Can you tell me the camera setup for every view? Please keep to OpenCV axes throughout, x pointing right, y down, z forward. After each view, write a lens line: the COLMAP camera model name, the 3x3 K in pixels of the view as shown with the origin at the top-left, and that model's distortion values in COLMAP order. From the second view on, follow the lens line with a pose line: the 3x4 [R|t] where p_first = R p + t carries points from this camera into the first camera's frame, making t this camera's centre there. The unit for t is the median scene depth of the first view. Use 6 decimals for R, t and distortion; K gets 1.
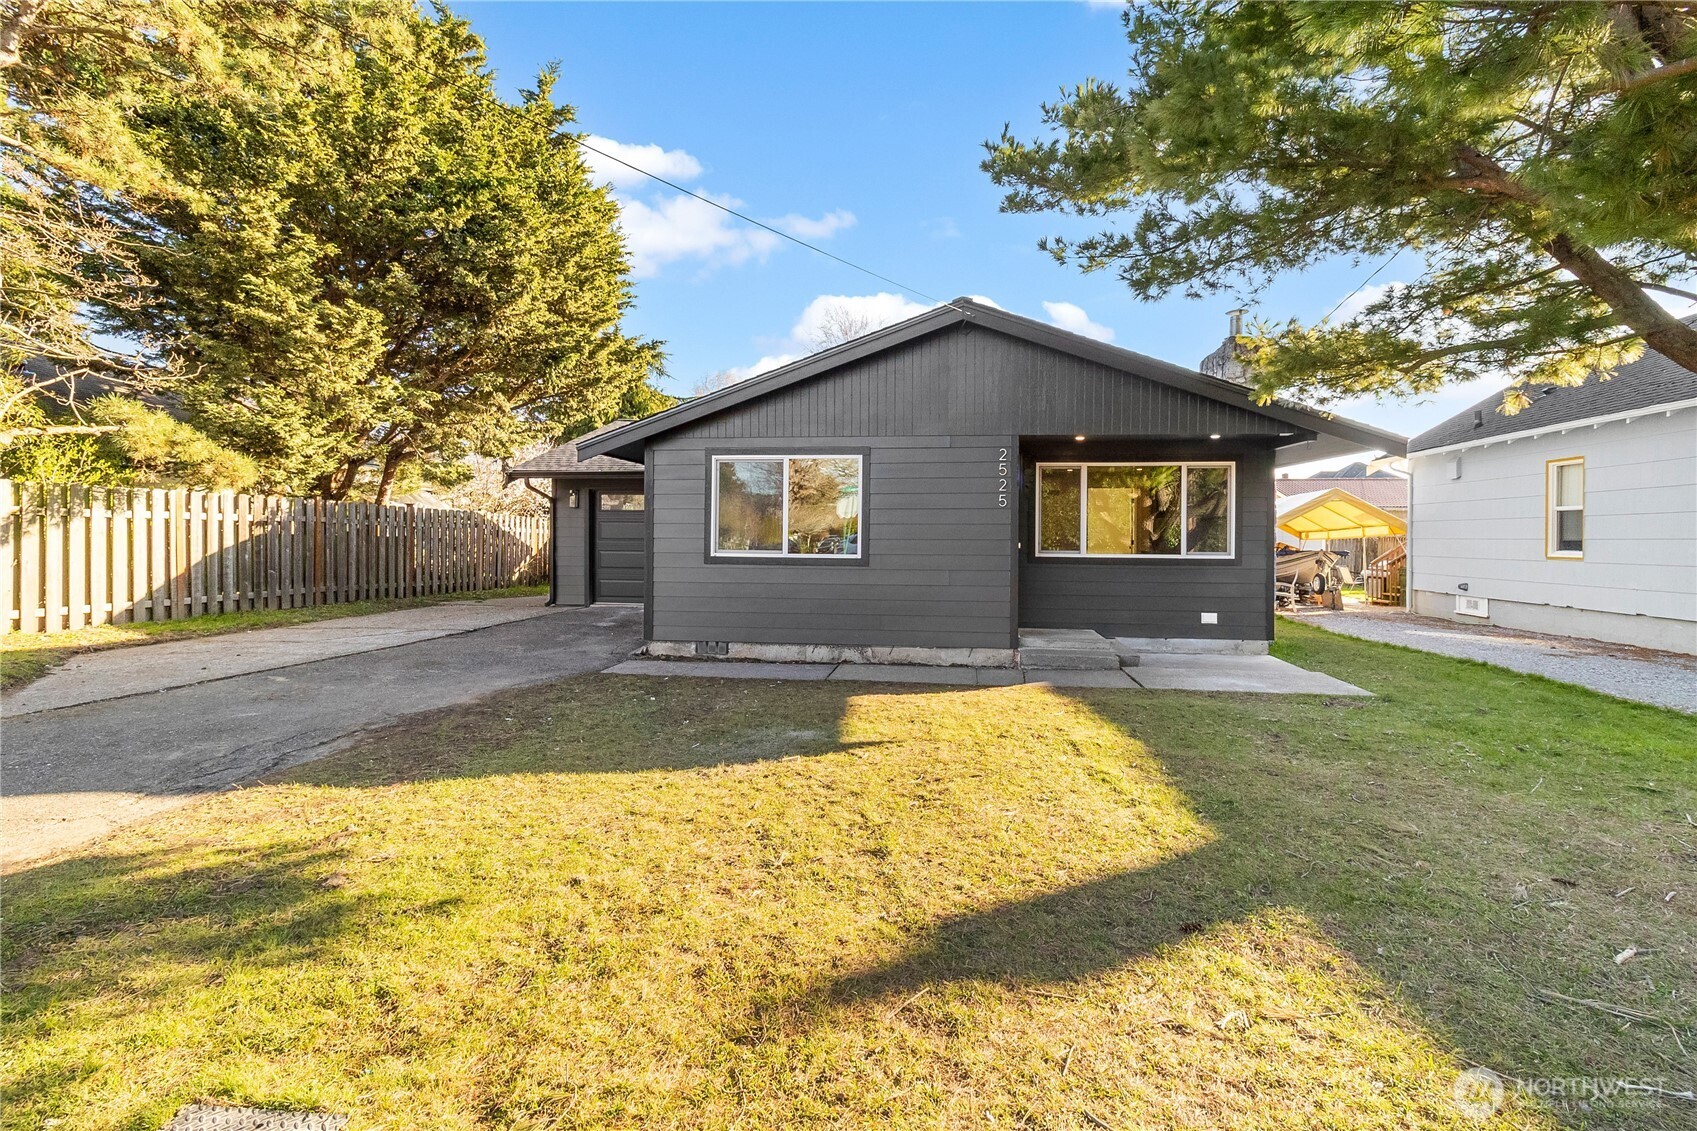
lens RADIAL K [[787.7, 0, 852.7], [0, 787.7, 568.1], [0, 0, 1]] dist [-0.001061, -0.000383]
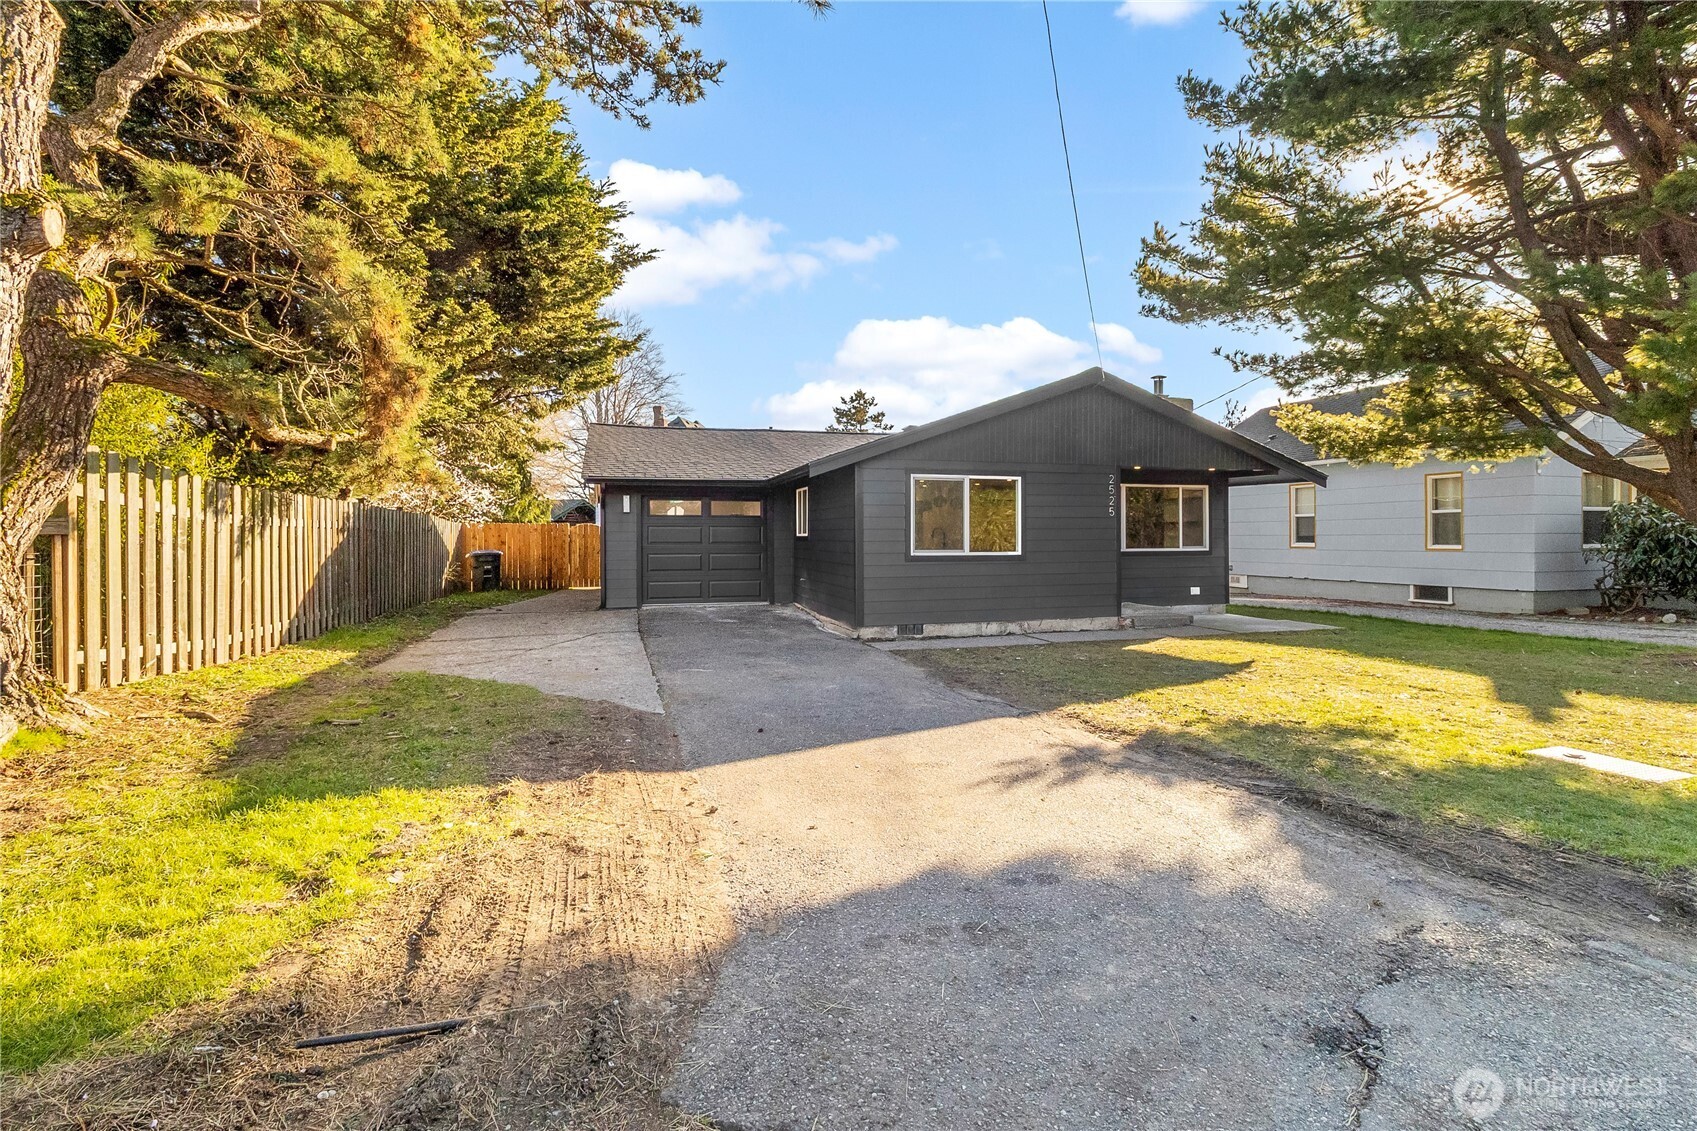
lens RADIAL K [[787.7, 0, 853.1], [0, 787.7, 548.3], [0, 0, 1]] dist [-0.001061, -0.000383]
pose [[0.911104, -0.014965, 0.411904, -0.753366], [0.025603, 0.999466, -0.020320, -0.002506], [-0.411380, 0.029060, 0.911000, -0.085391]]
